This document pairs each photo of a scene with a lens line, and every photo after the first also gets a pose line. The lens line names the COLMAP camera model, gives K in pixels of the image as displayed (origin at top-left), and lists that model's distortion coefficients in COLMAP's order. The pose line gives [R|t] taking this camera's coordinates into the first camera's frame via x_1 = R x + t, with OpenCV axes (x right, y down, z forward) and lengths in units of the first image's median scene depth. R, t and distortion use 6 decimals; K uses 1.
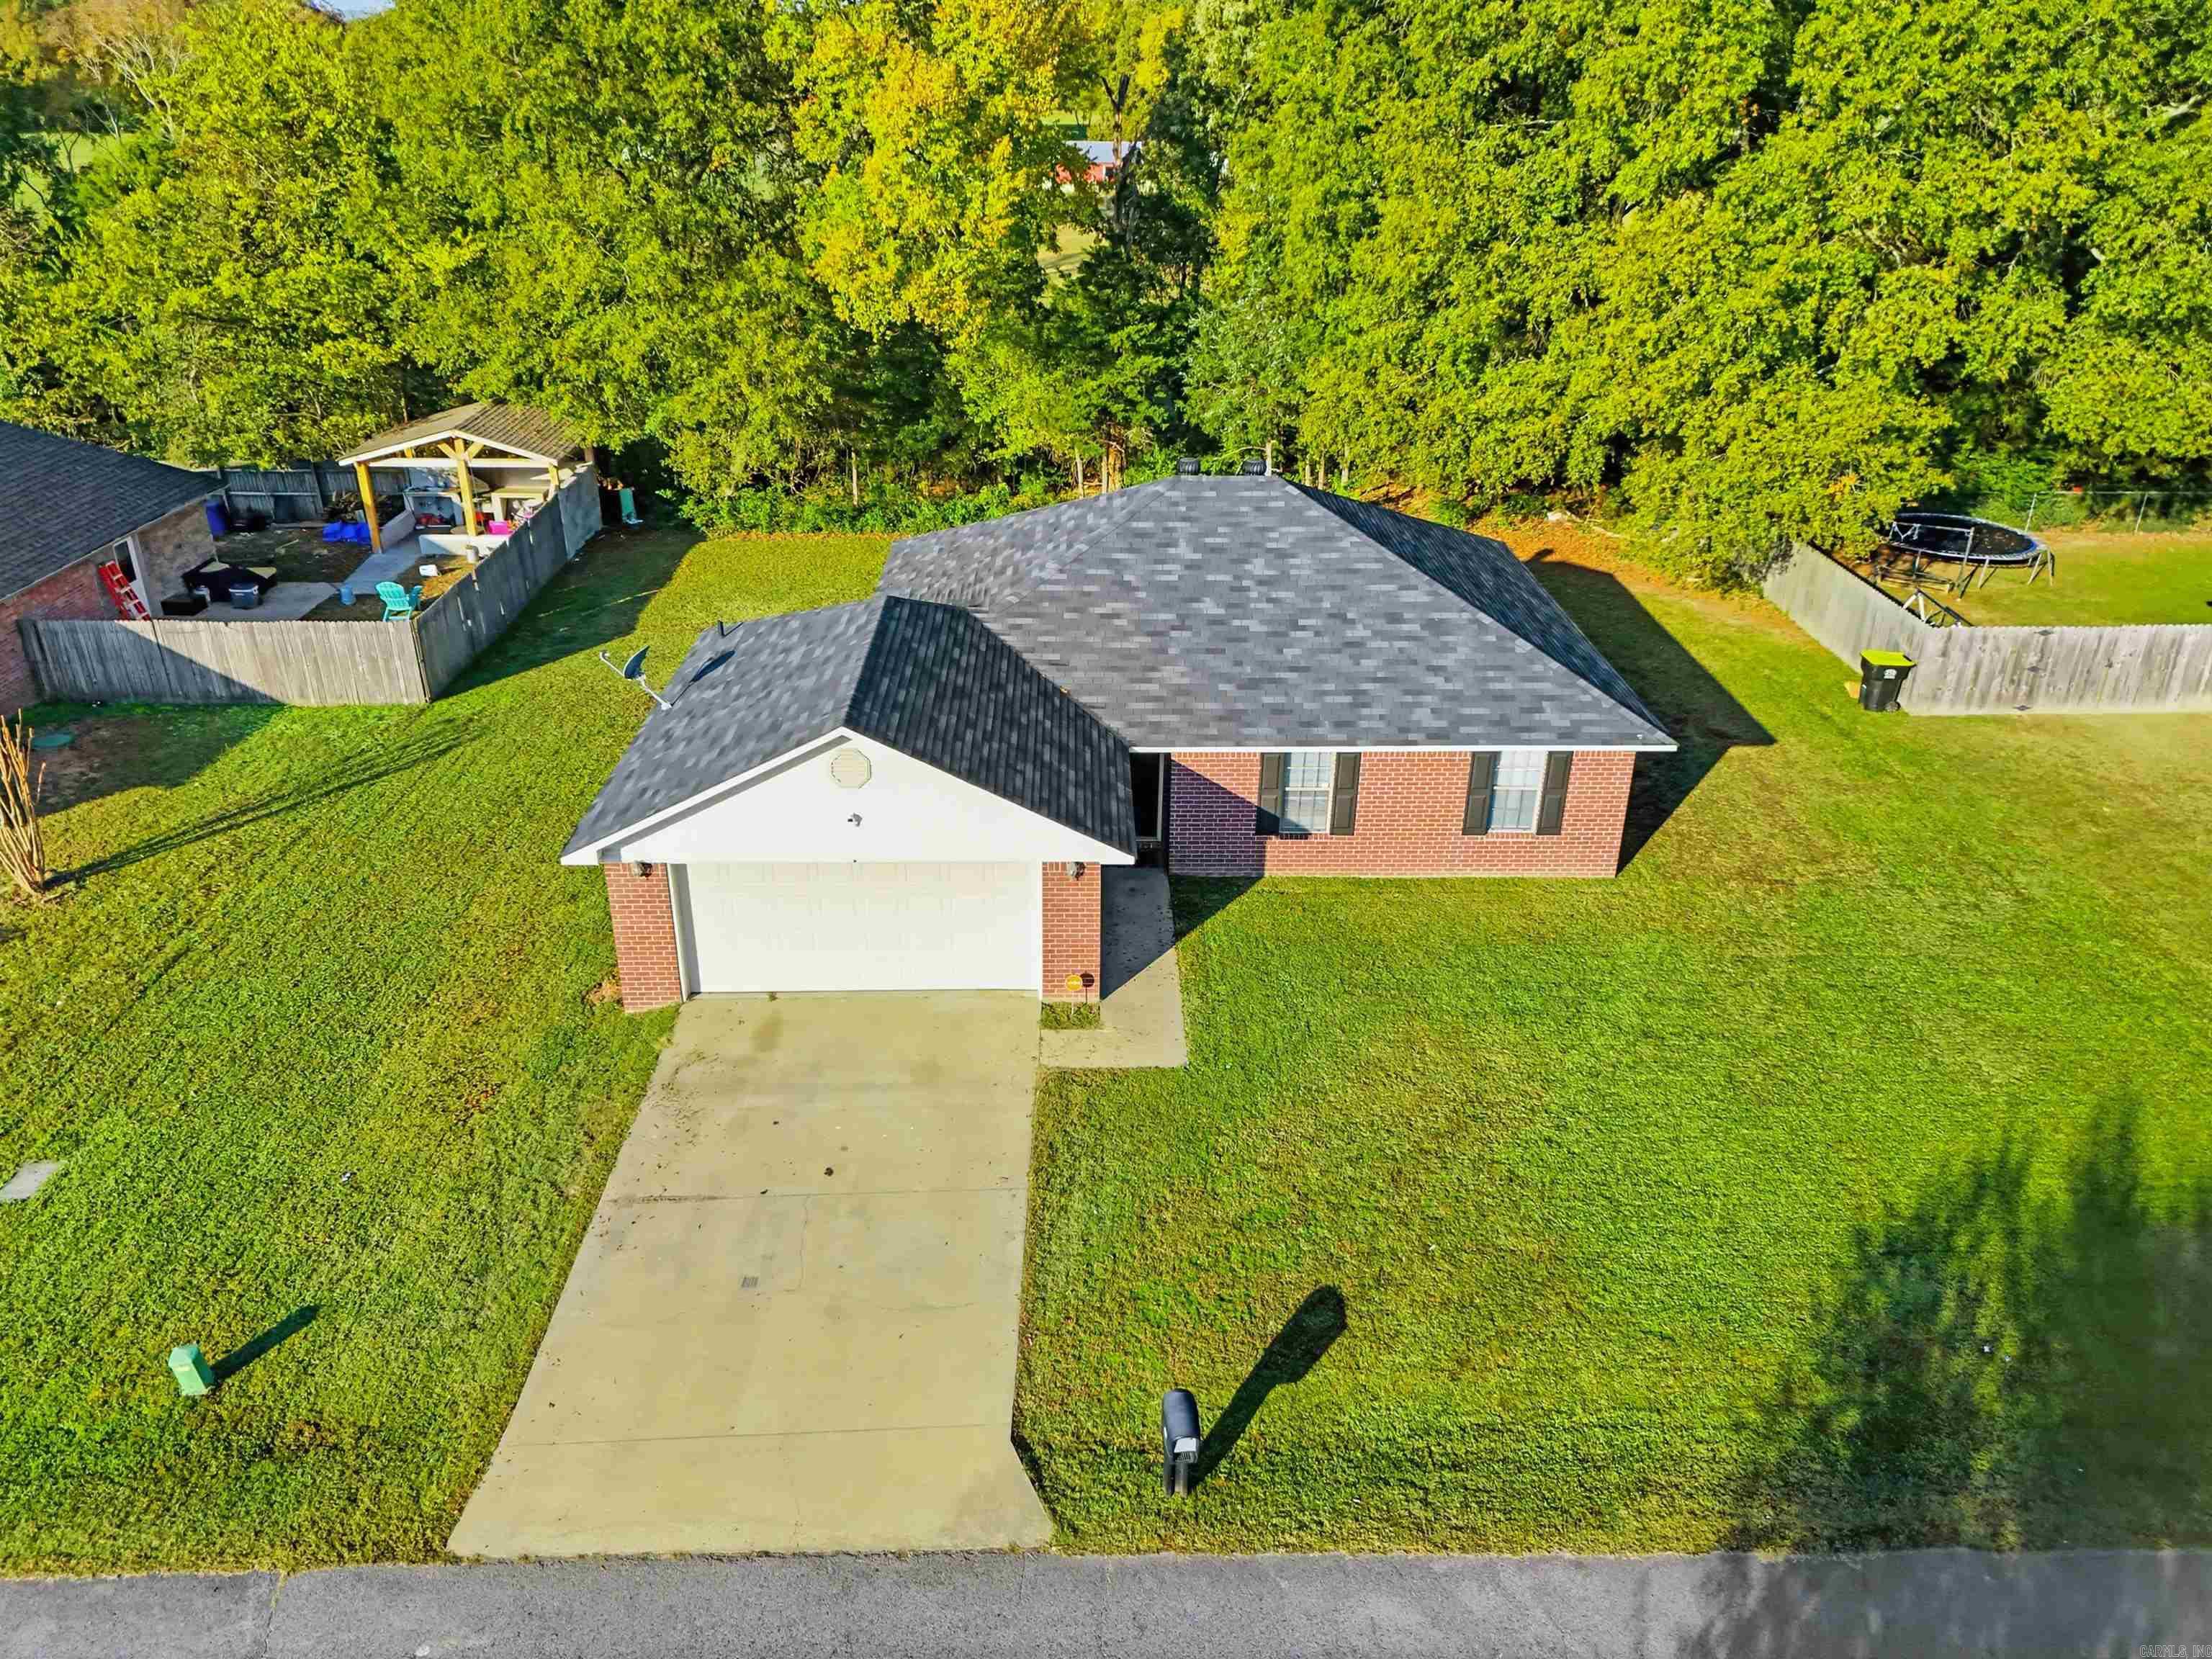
lens RADIAL K [[1615.6, 0, 1106.0], [0, 1615.6, 829.5], [0, 0, 1]] dist [-0.075517, -0.000303]
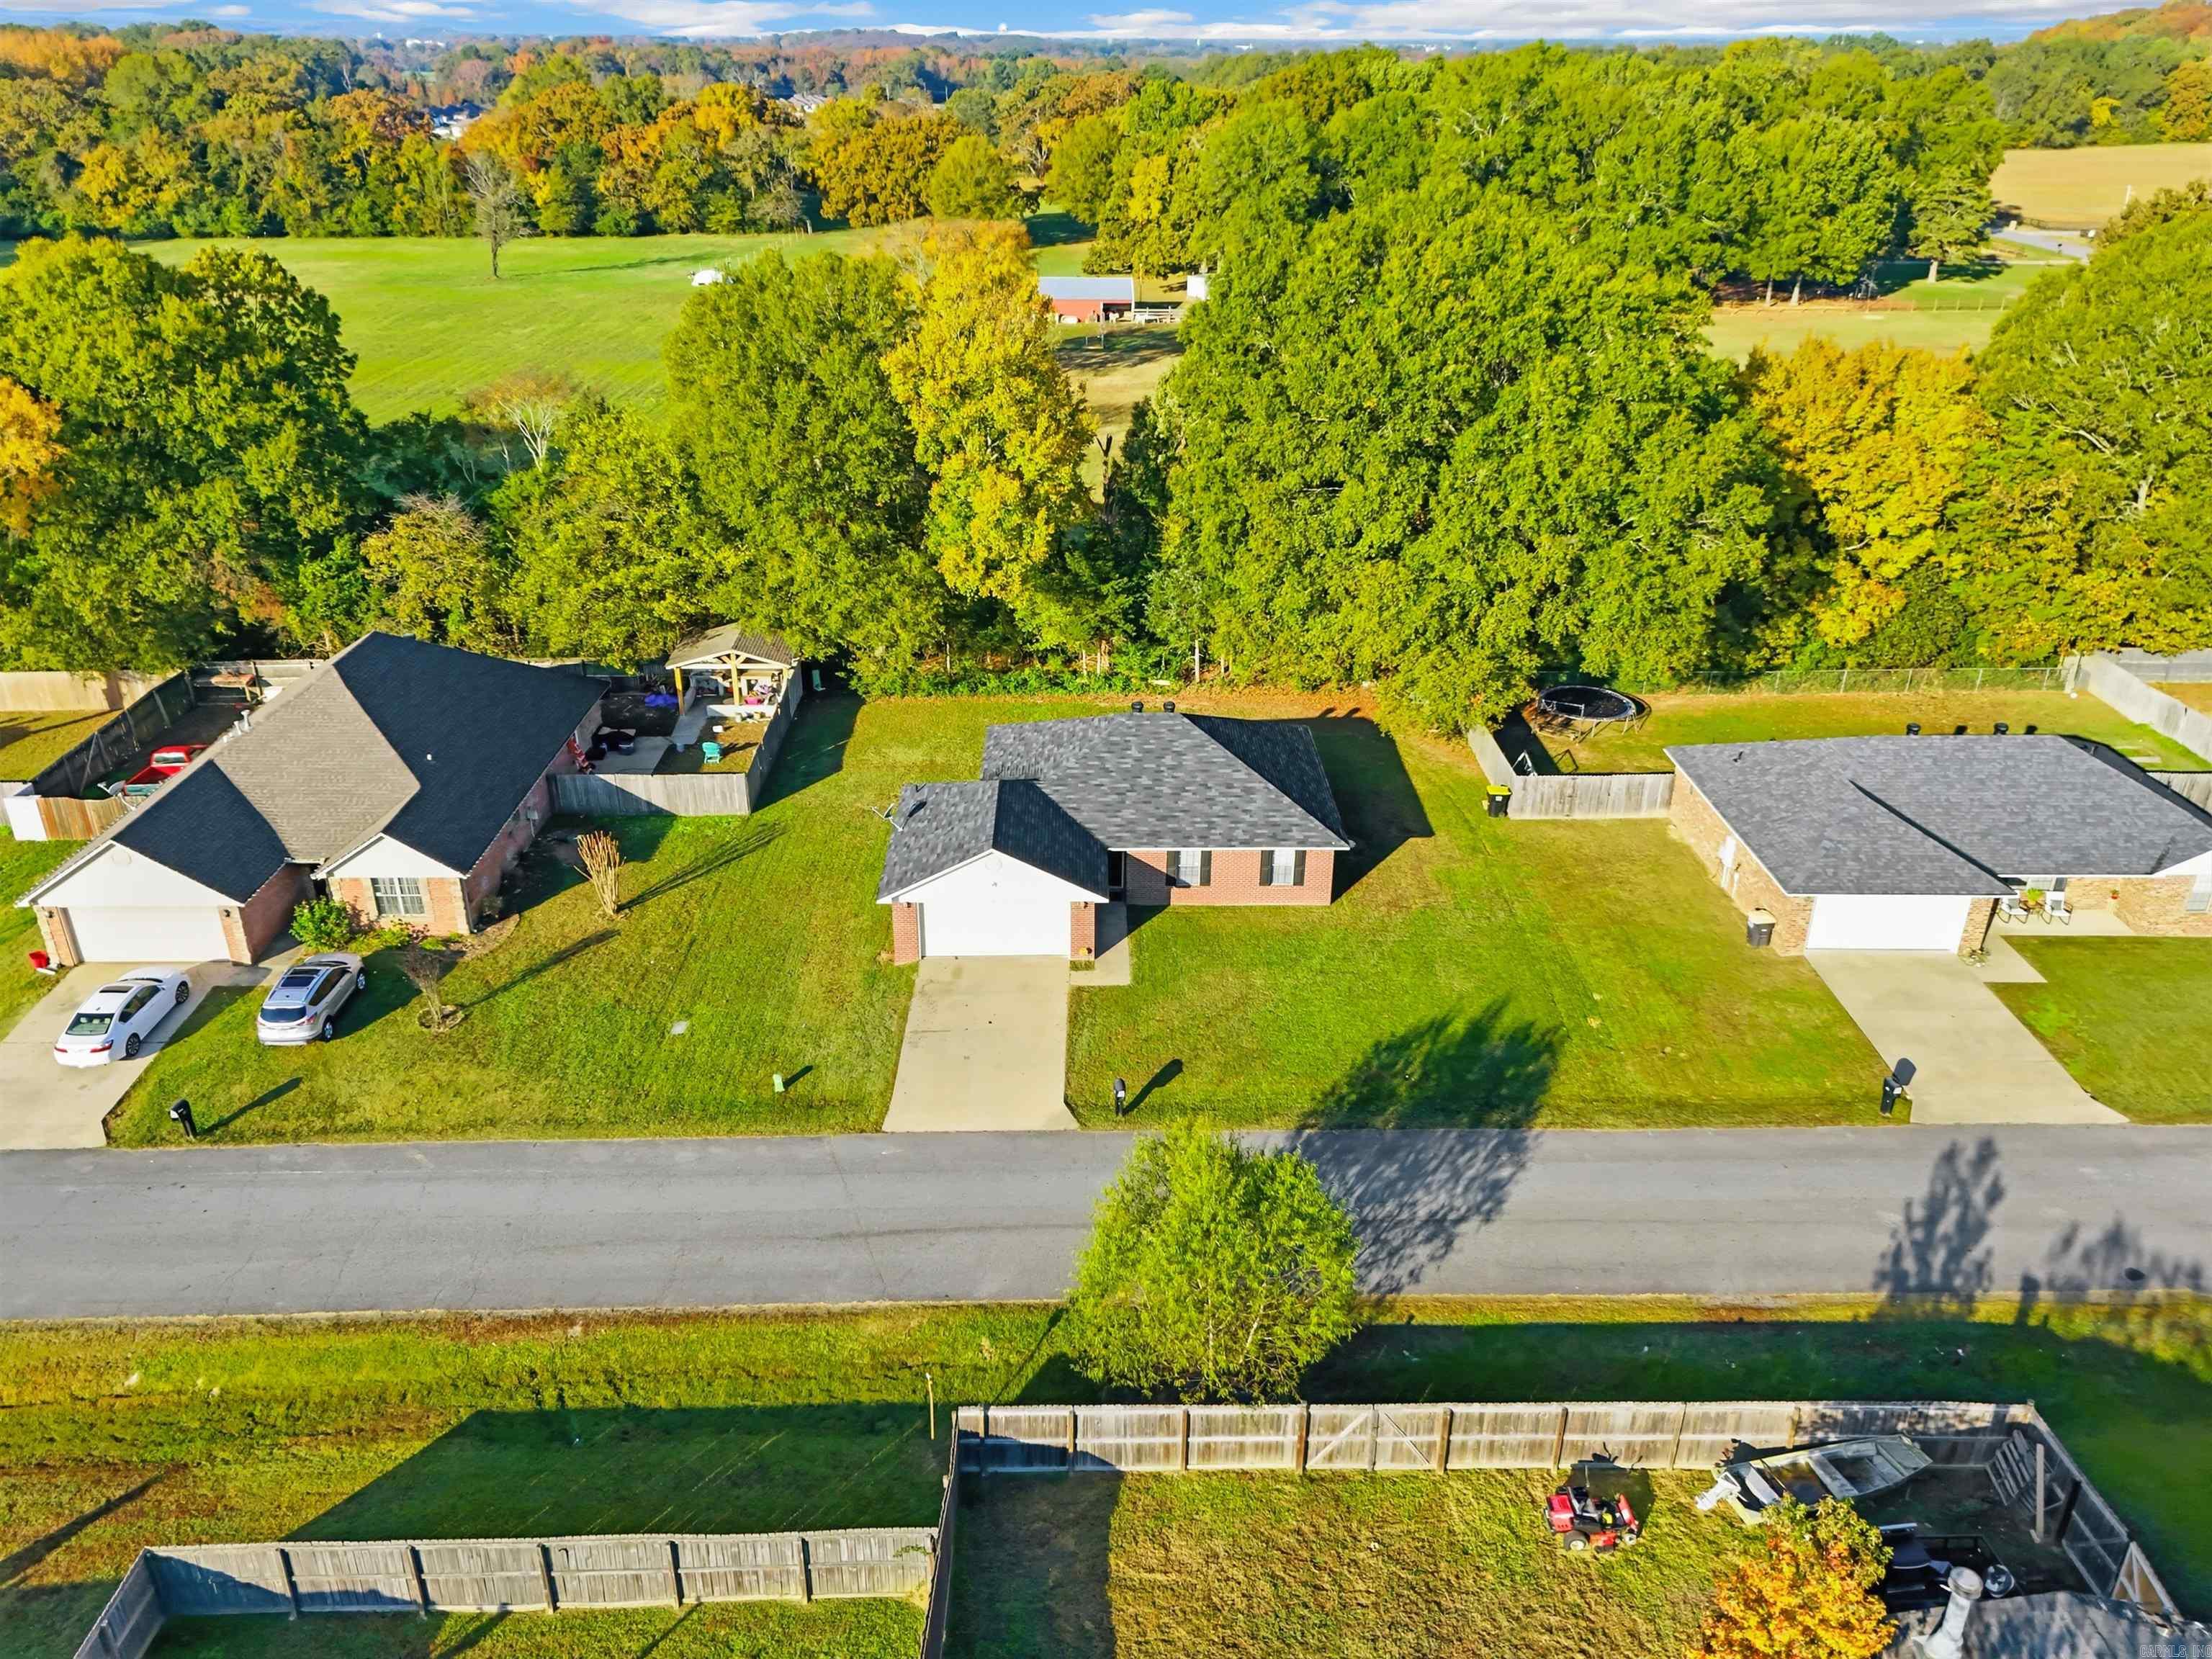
lens RADIAL K [[1615.6, 0, 1106.0], [0, 1615.6, 829.5], [0, 0, 1]] dist [-0.075517, -0.000303]
pose [[0.999998, -0.002110, -0.000427, 0.012545], [0.002110, 0.999997, -0.001540, -0.070753], [0.000430, 0.001539, 0.999999, -1.205469]]
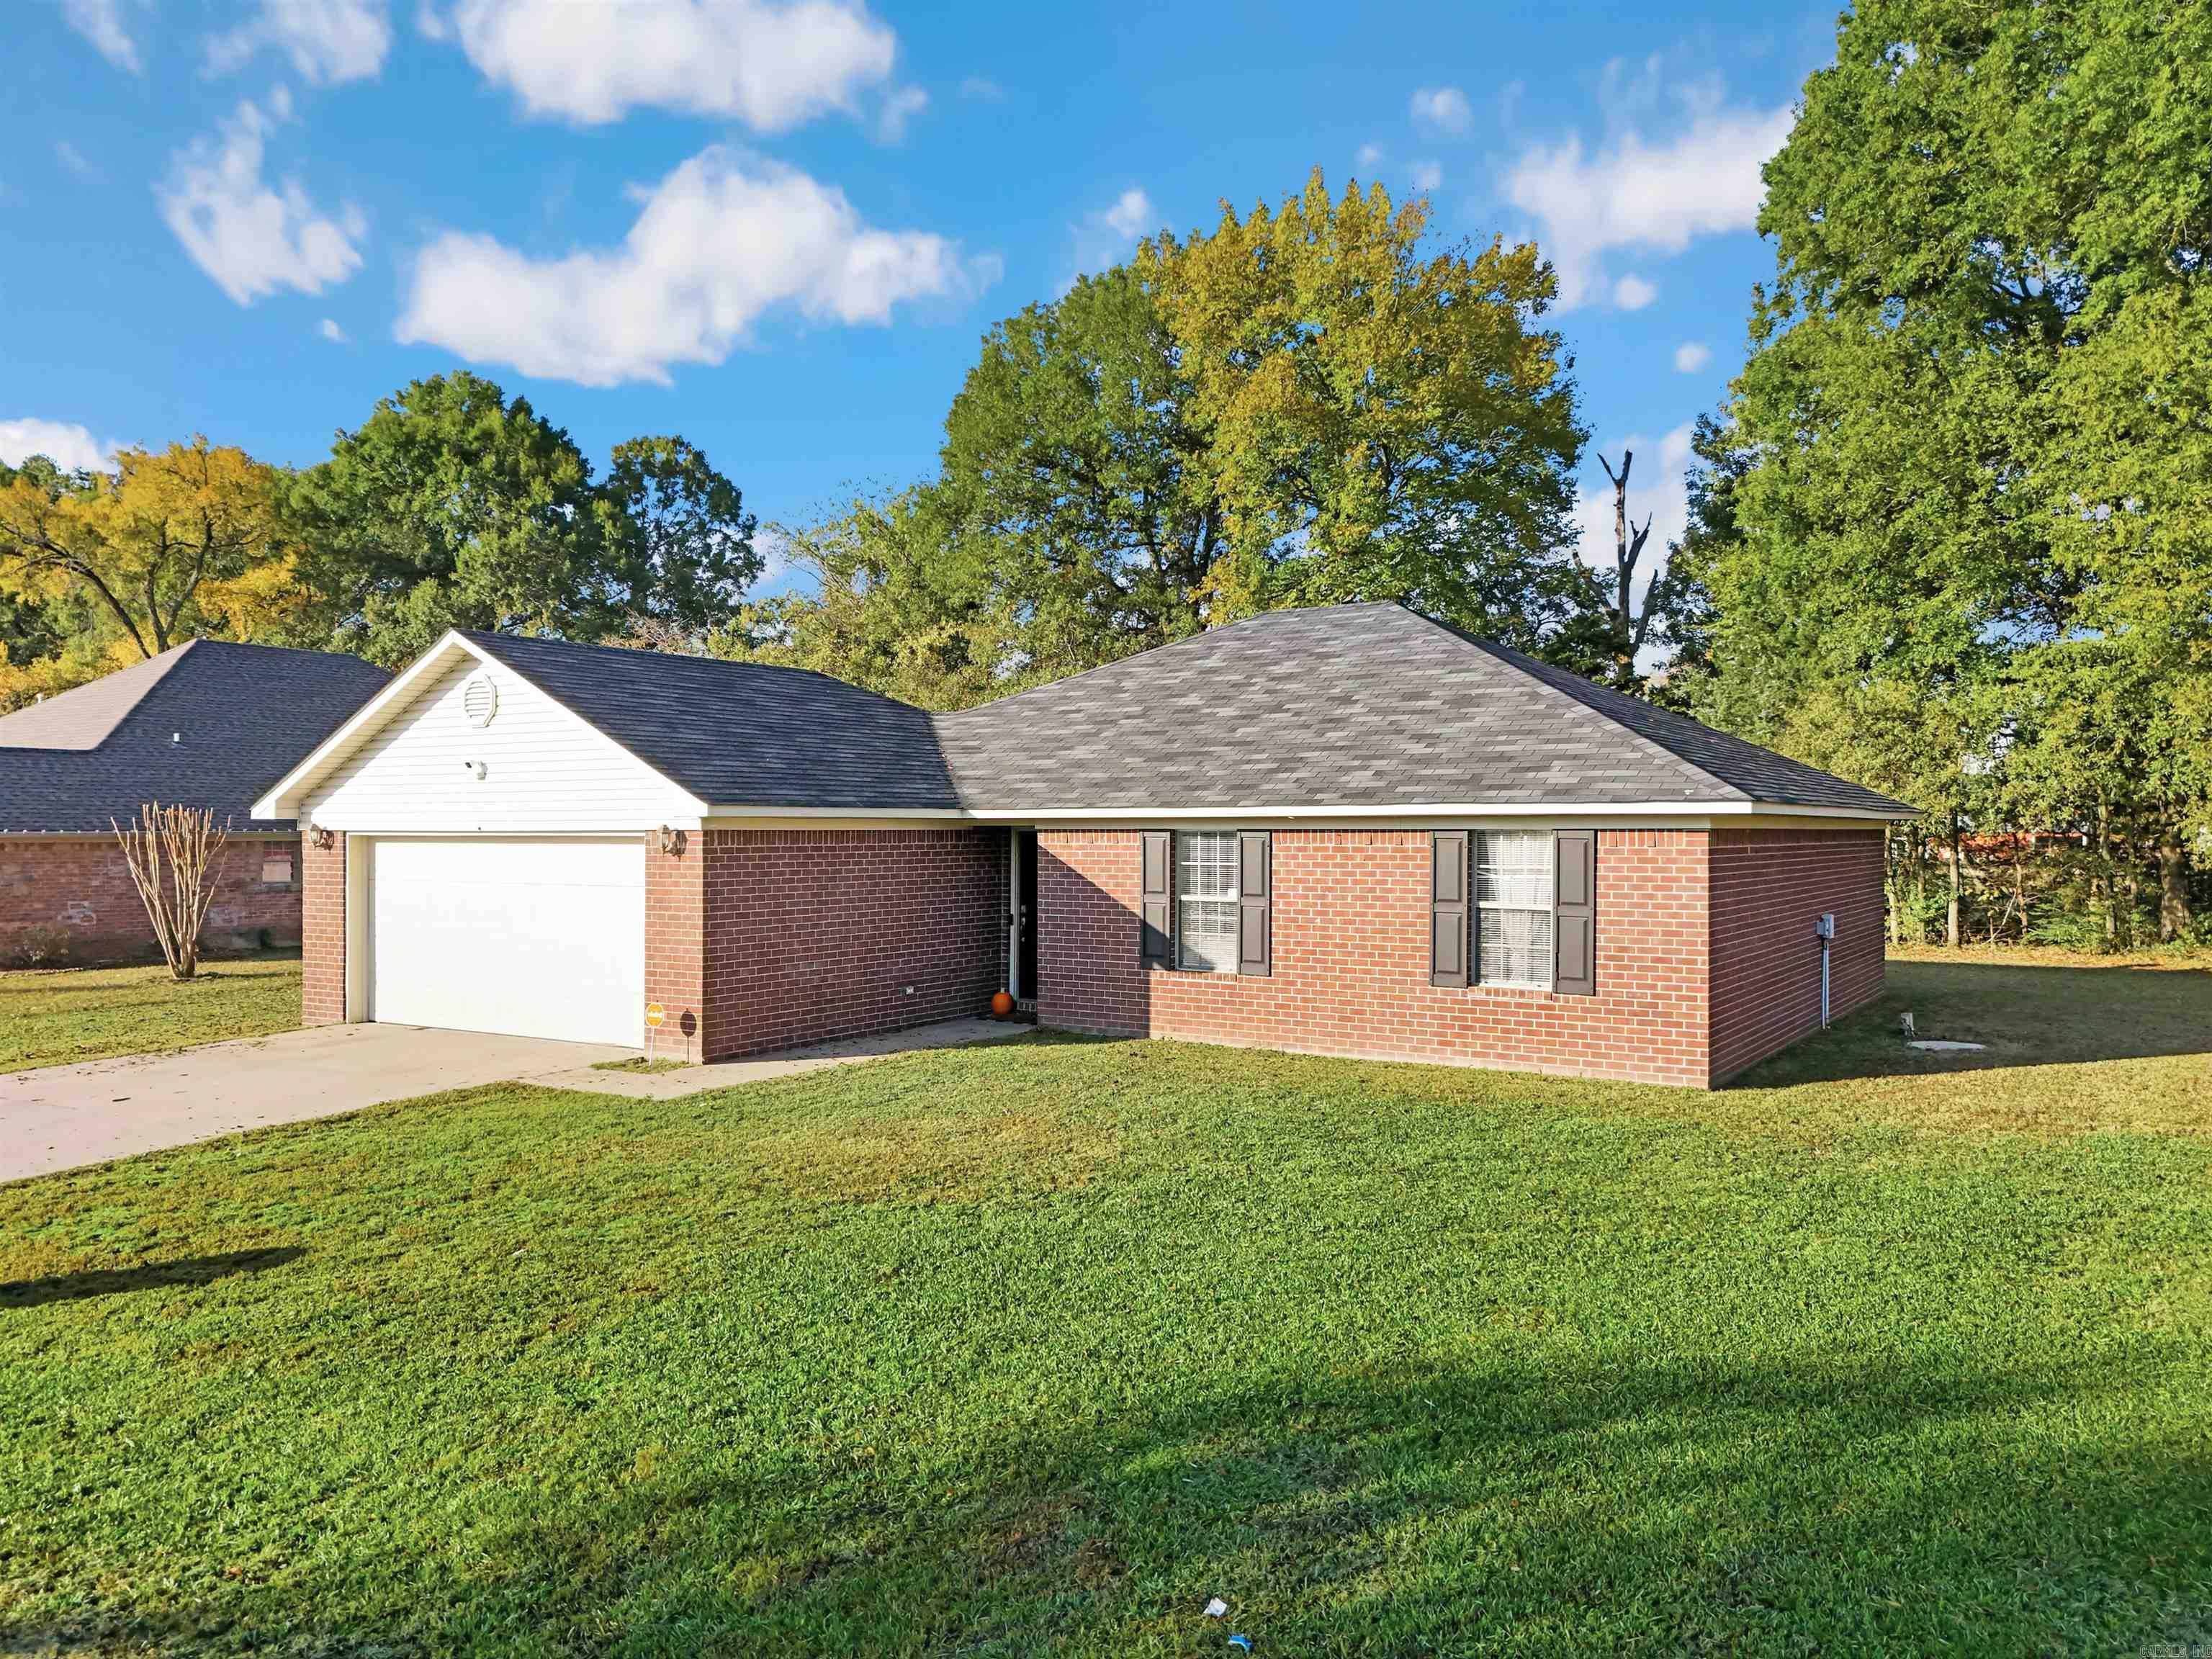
lens RADIAL K [[1575.5, 0, 1182.1], [0, 1575.5, 827.2], [0, 0, 1]] dist [0.054484, 0.000469]
pose [[0.840499, -0.003287, -0.541803, 0.460390], [-0.232841, 0.900742, -0.366672, 0.187290], [0.489230, 0.434341, 0.756308, 0.475882]]
